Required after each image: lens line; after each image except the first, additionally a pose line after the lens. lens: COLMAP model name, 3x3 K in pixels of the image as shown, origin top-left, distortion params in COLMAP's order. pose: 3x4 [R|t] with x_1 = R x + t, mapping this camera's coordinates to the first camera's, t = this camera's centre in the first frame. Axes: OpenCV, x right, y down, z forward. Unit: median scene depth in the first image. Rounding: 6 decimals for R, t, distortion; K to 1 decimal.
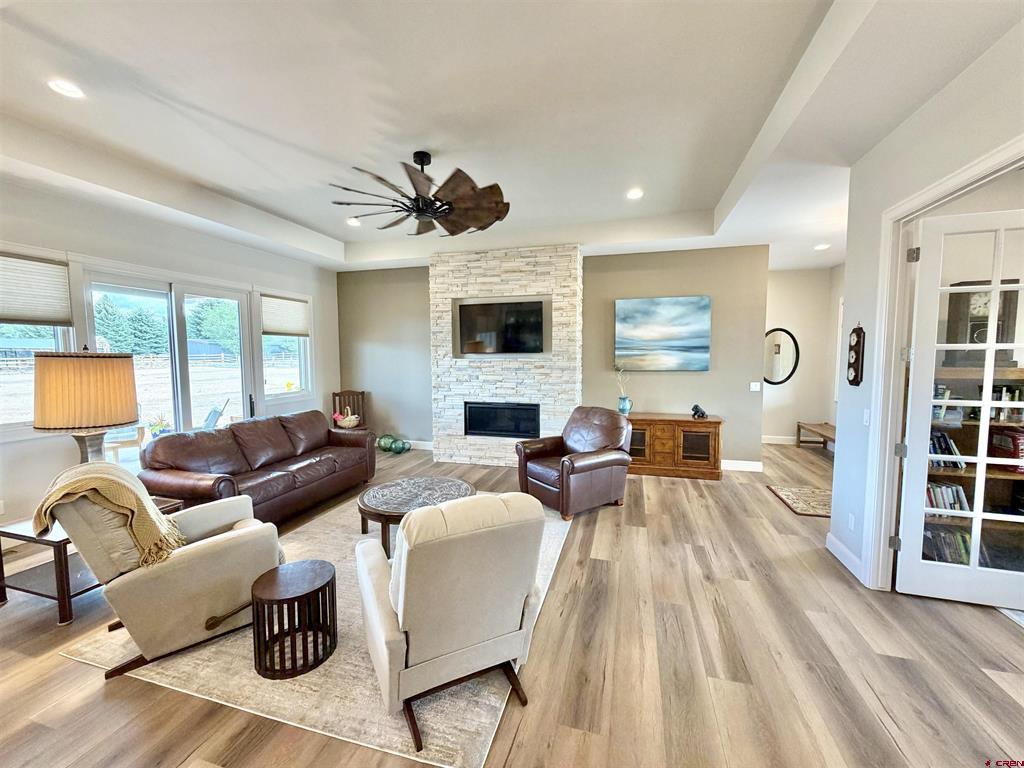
lens RADIAL K [[408.7, 0, 517.2], [0, 408.7, 384.0], [0, 0, 1]] dist [0.002091, 0.000129]
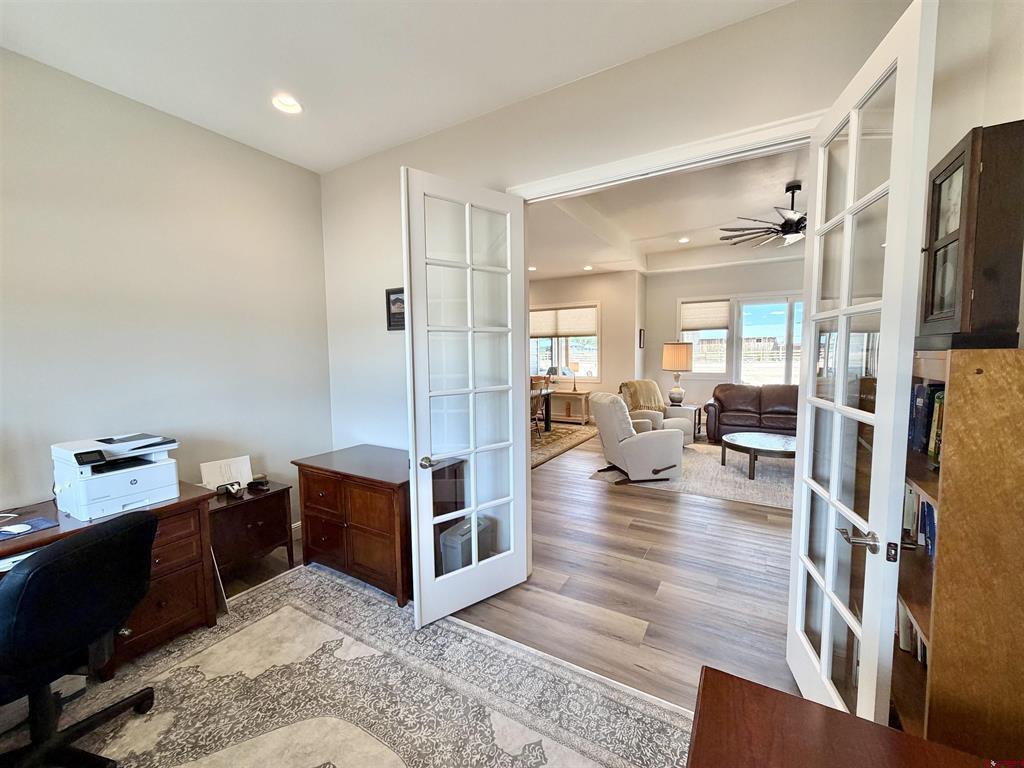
lens RADIAL K [[408.7, 0, 517.2], [0, 408.7, 384.0], [0, 0, 1]] dist [0.002091, 0.000129]
pose [[-0.245292, 0.082171, -0.965961, 0.812252], [-0.056072, 0.993531, 0.098755, -0.007755], [0.967826, 0.078387, -0.239097, 0.321178]]
